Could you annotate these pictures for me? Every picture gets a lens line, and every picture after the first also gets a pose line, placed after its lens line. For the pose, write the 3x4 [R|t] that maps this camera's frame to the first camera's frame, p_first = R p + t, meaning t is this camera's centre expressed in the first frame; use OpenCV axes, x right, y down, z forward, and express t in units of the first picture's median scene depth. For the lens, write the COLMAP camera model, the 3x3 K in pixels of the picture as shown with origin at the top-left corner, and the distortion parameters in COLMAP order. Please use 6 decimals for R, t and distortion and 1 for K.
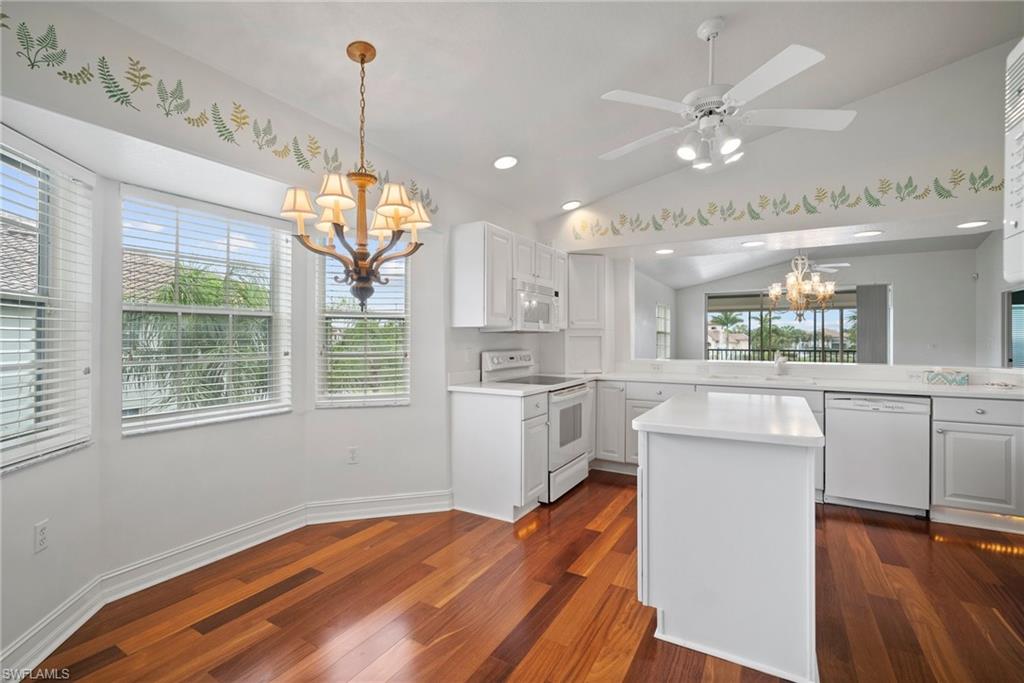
lens RADIAL K [[448.3, 0, 513.3], [0, 448.3, 330.3], [0, 0, 1]] dist [-0.015135, 0.004536]
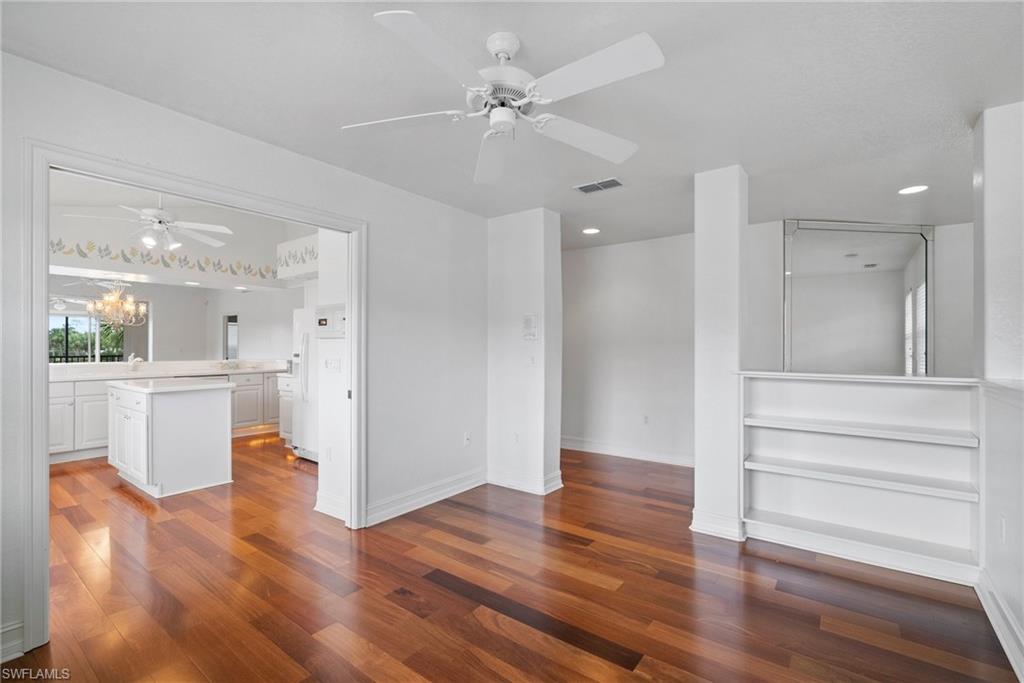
lens RADIAL K [[448.3, 0, 515.0], [0, 448.3, 343.6], [0, 0, 1]] dist [-0.015135, 0.004536]
pose [[0.109353, 0.003658, 0.993996, -0.229894], [-0.020772, 0.999783, -0.001394, -0.003451], [-0.993786, -0.020495, 0.109405, -0.123807]]
